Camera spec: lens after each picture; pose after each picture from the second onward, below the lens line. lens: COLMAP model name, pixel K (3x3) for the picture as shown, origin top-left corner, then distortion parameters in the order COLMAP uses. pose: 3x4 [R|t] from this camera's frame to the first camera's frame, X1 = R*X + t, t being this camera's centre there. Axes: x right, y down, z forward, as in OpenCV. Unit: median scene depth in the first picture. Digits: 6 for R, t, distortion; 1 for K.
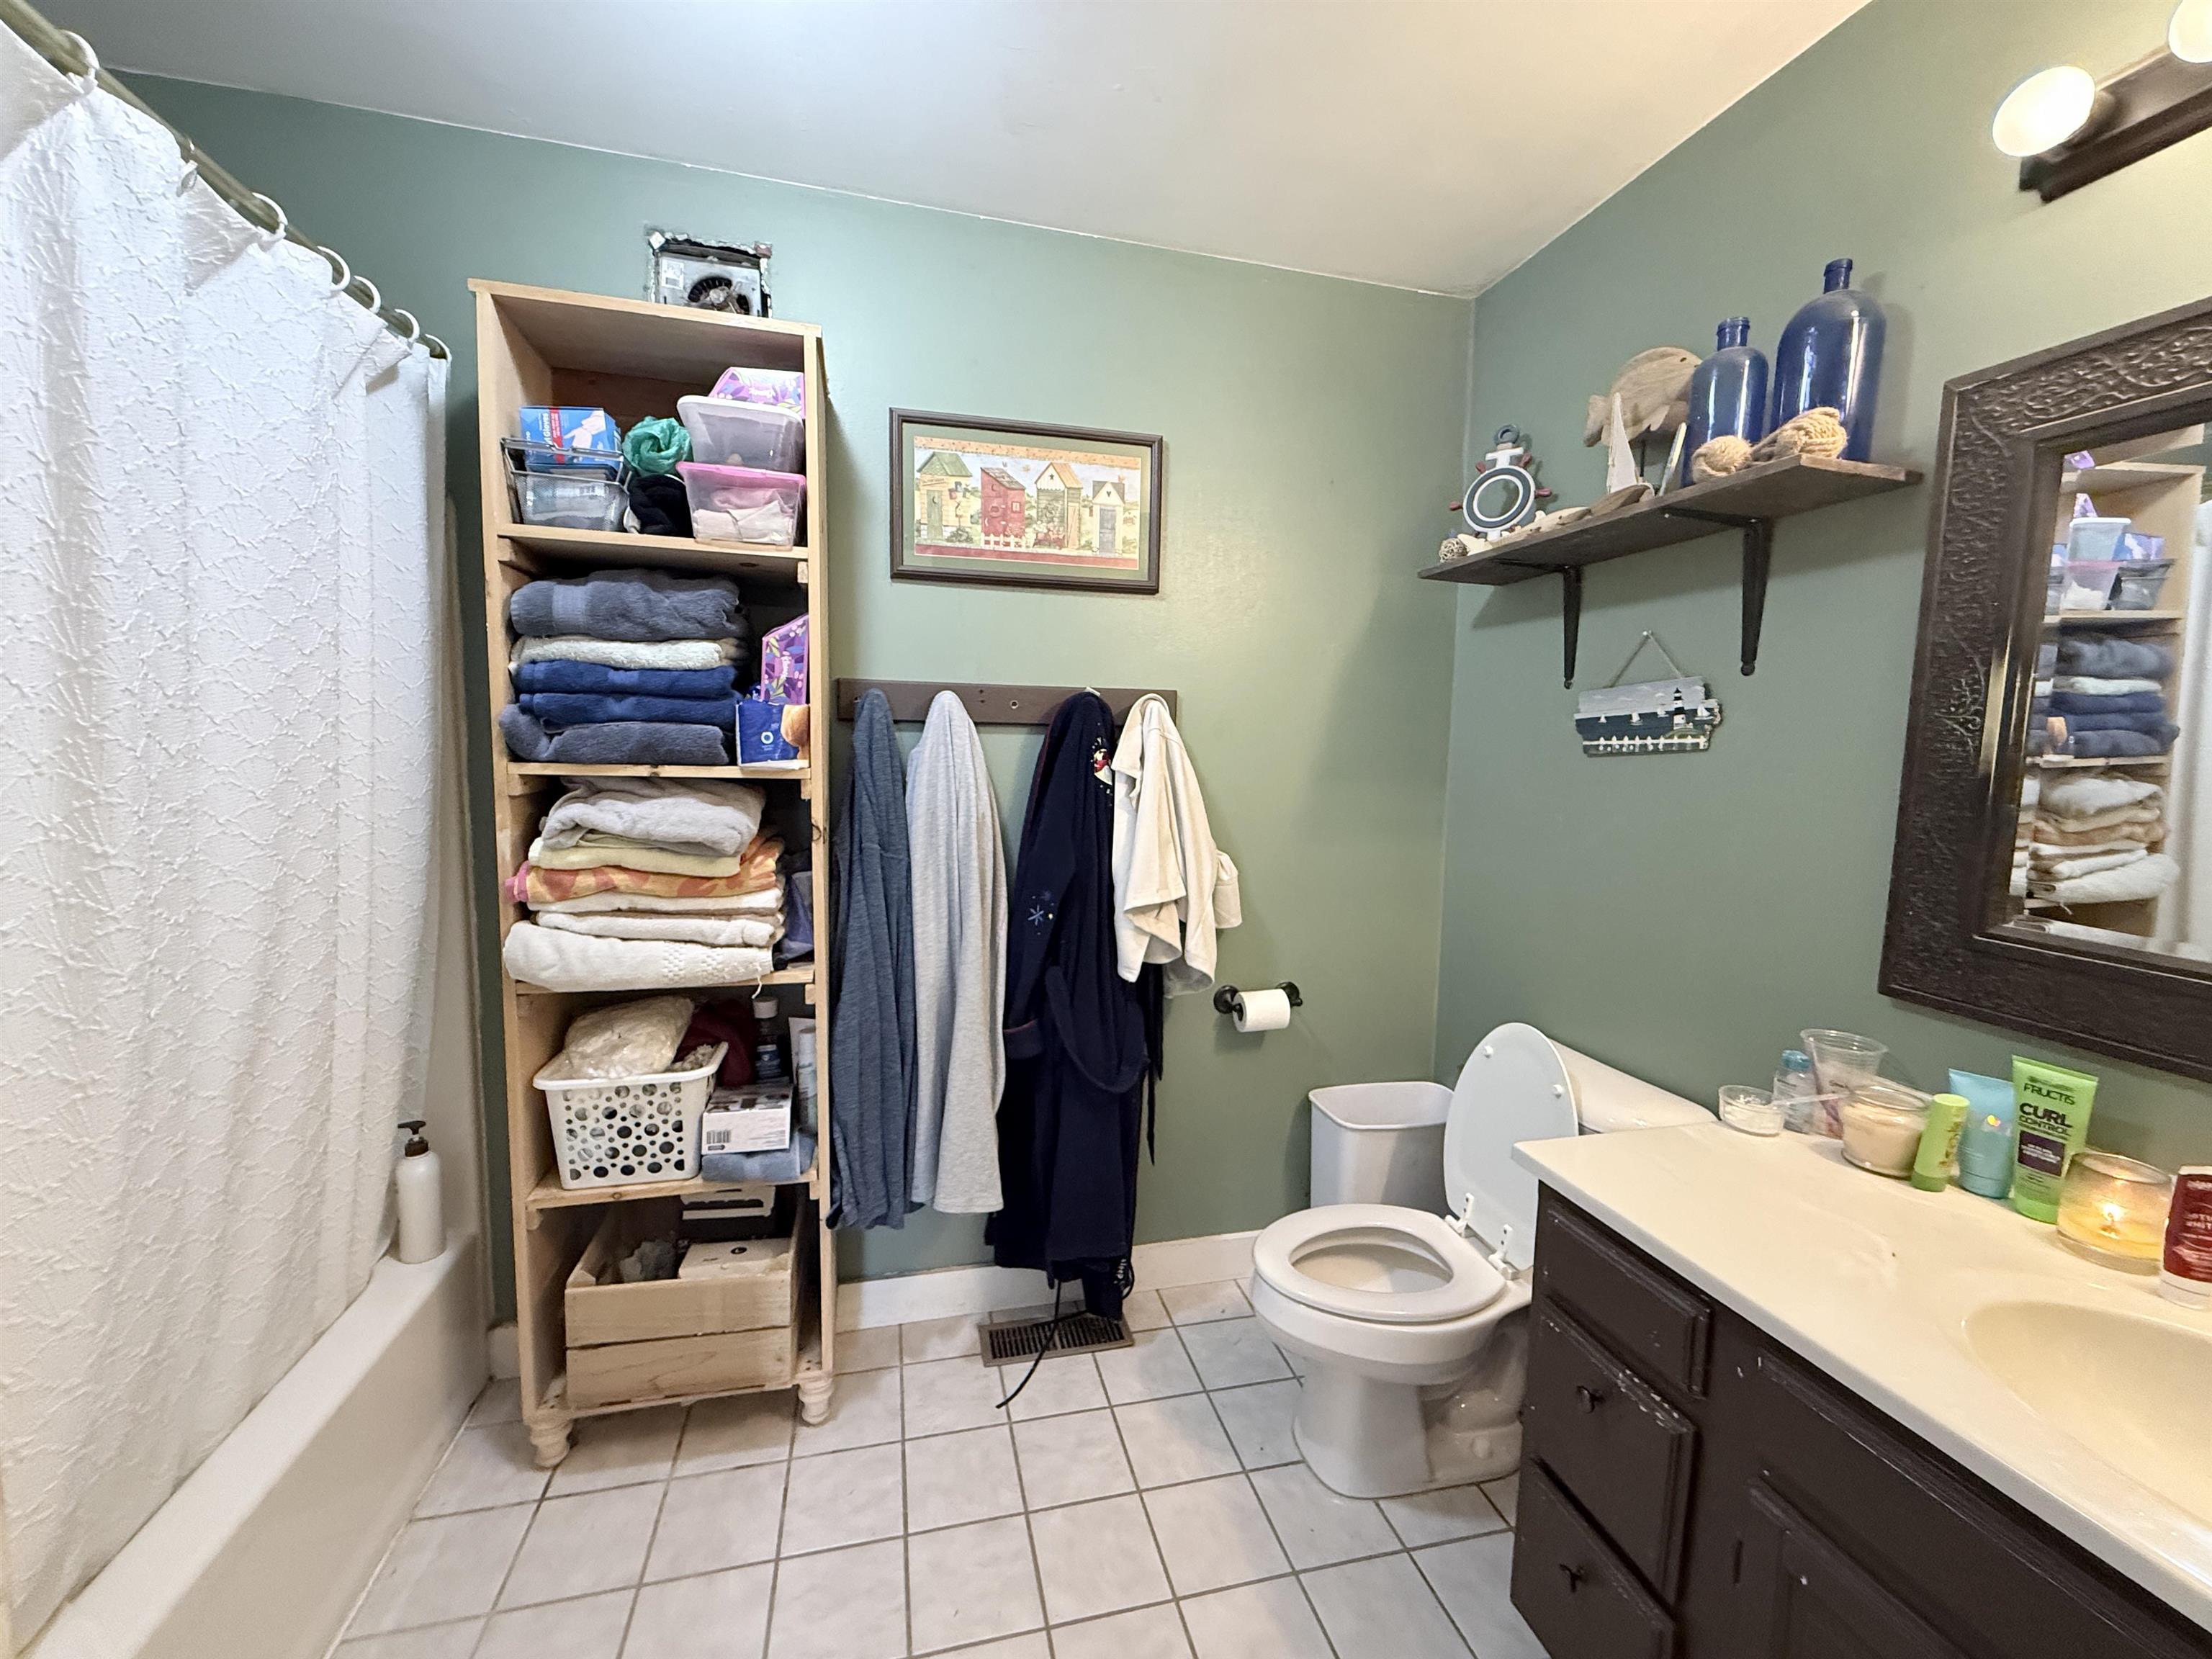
lens RADIAL K [[880.7, 0, 1102.1], [0, 880.7, 831.0], [0, 0, 1]] dist [-0.000797, -0.000029]
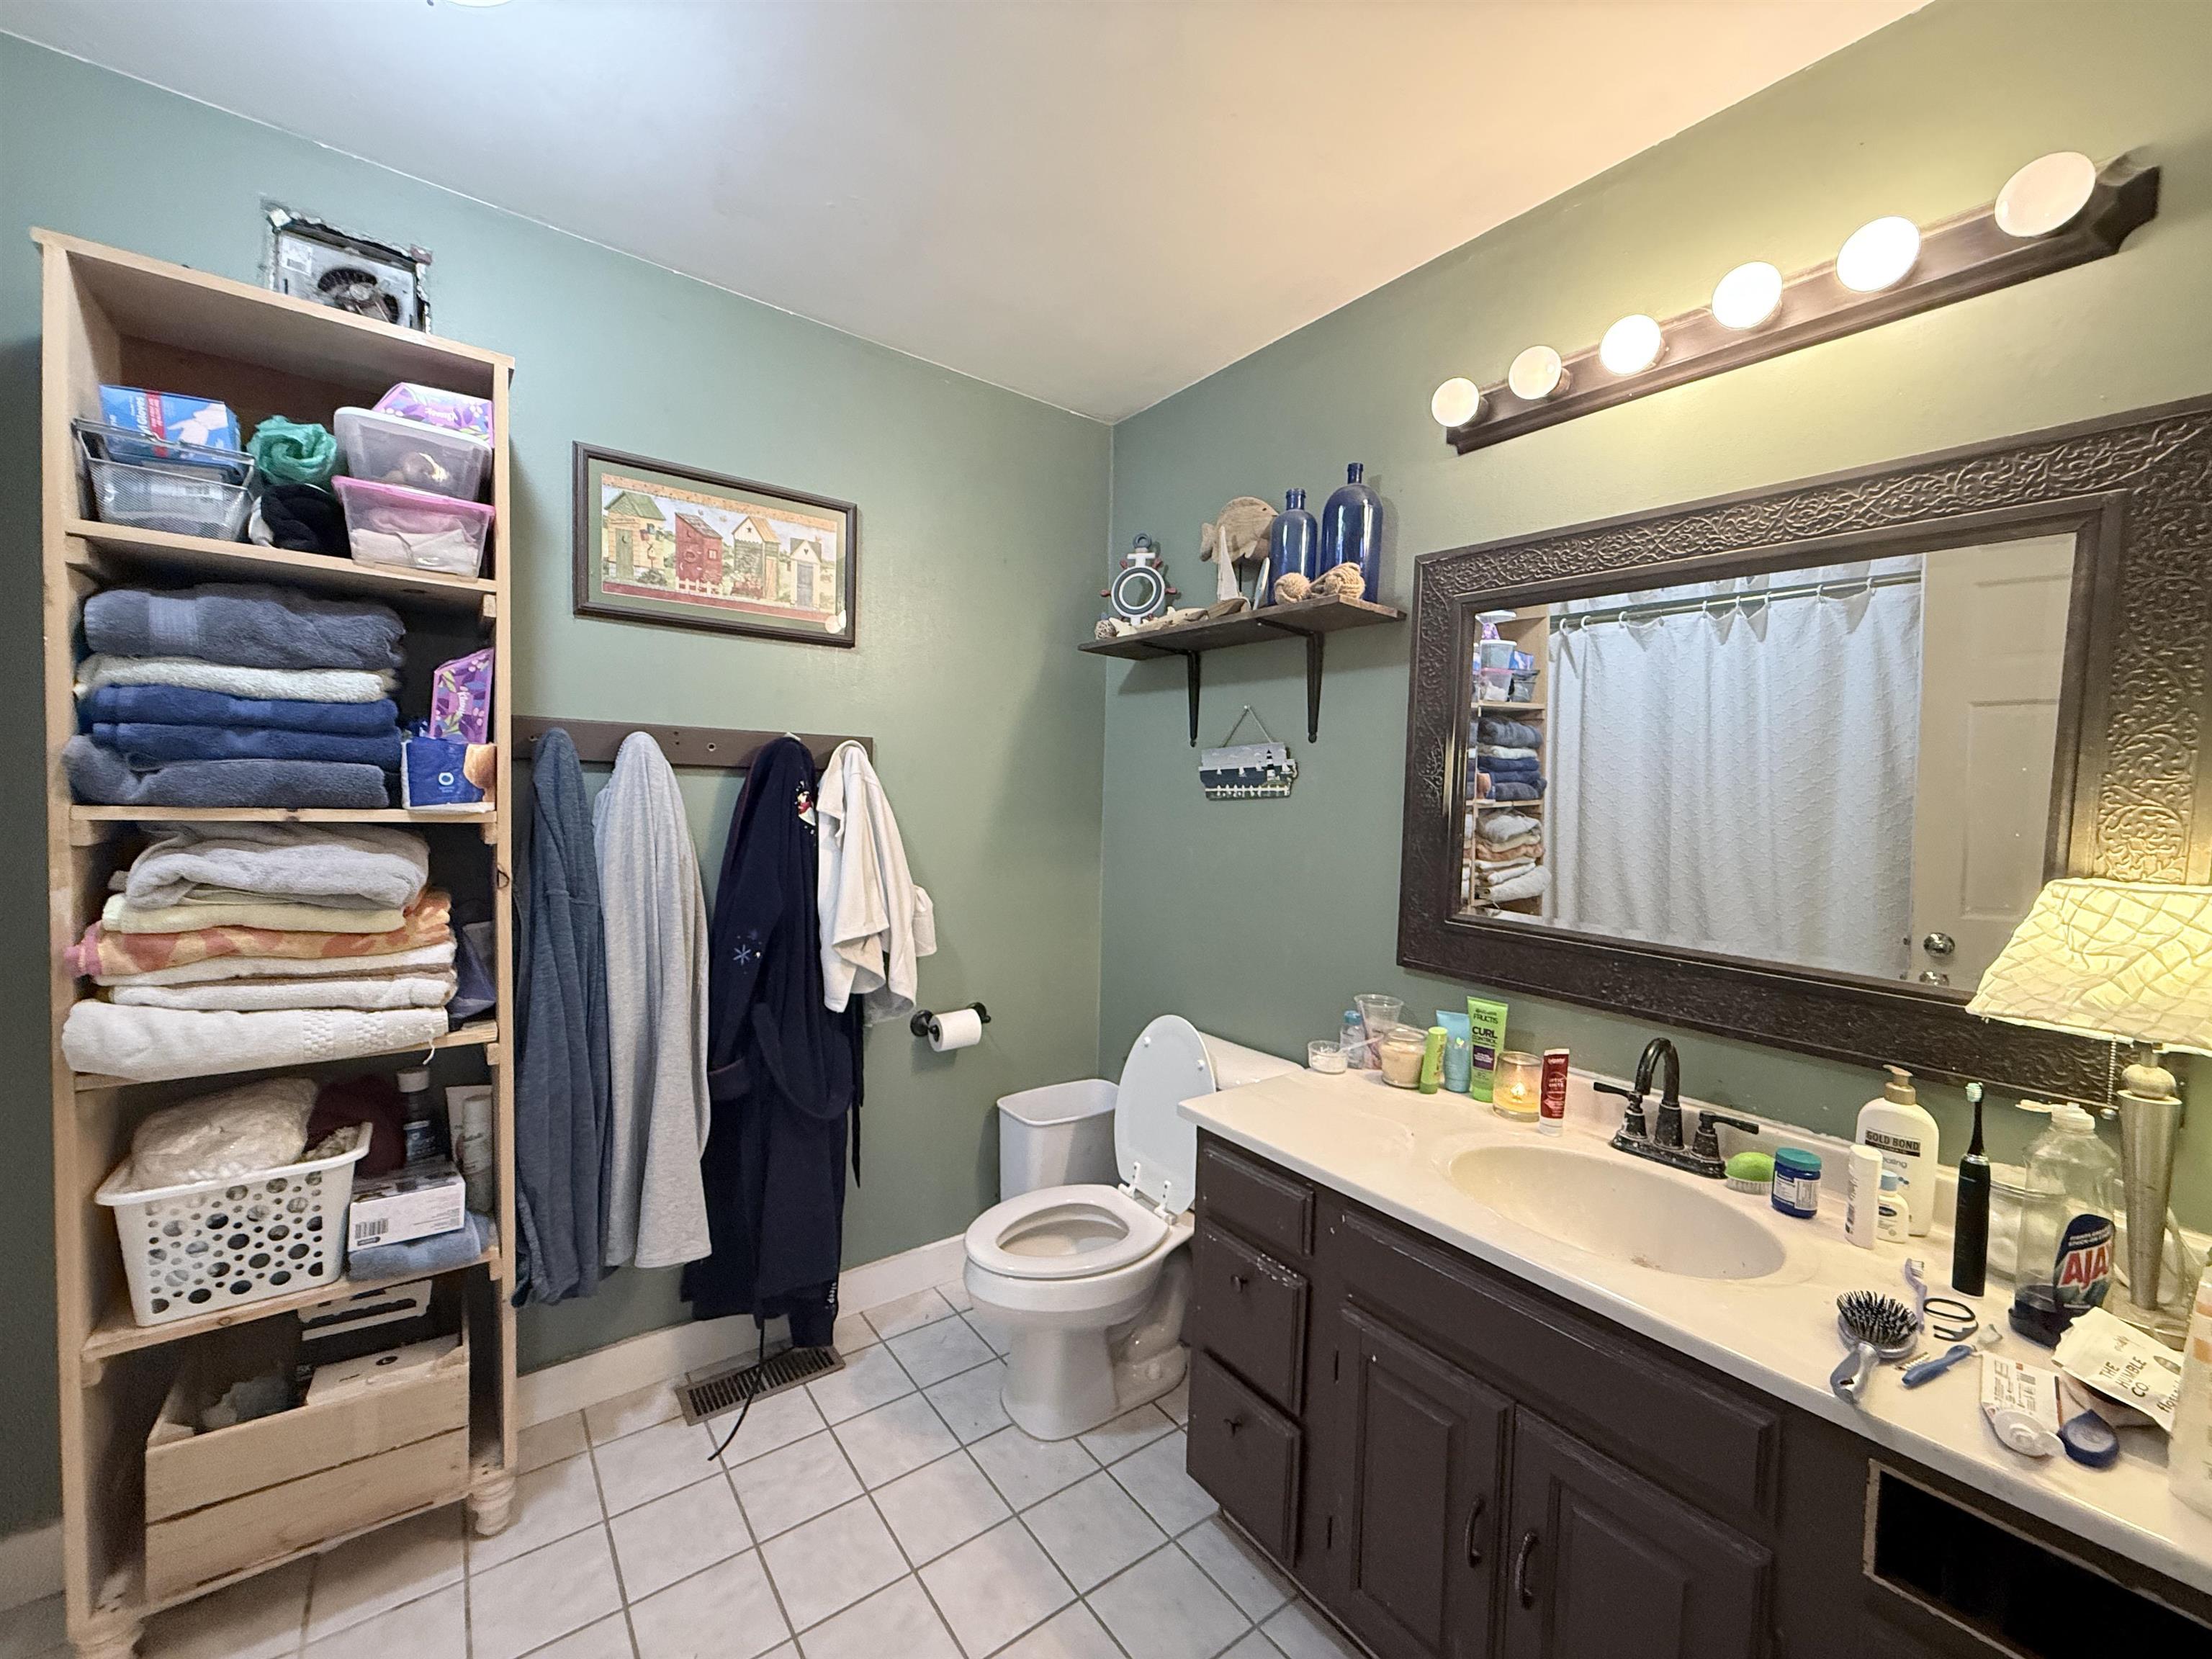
lens RADIAL K [[880.7, 0, 1103.2], [0, 880.7, 830.4], [0, 0, 1]] dist [-0.000797, -0.000029]
pose [[0.918046, -0.011000, 0.396321, -0.106201], [0.028582, 0.998850, -0.038486, 0.003829], [-0.395442, 0.046660, 0.917305, -0.117728]]
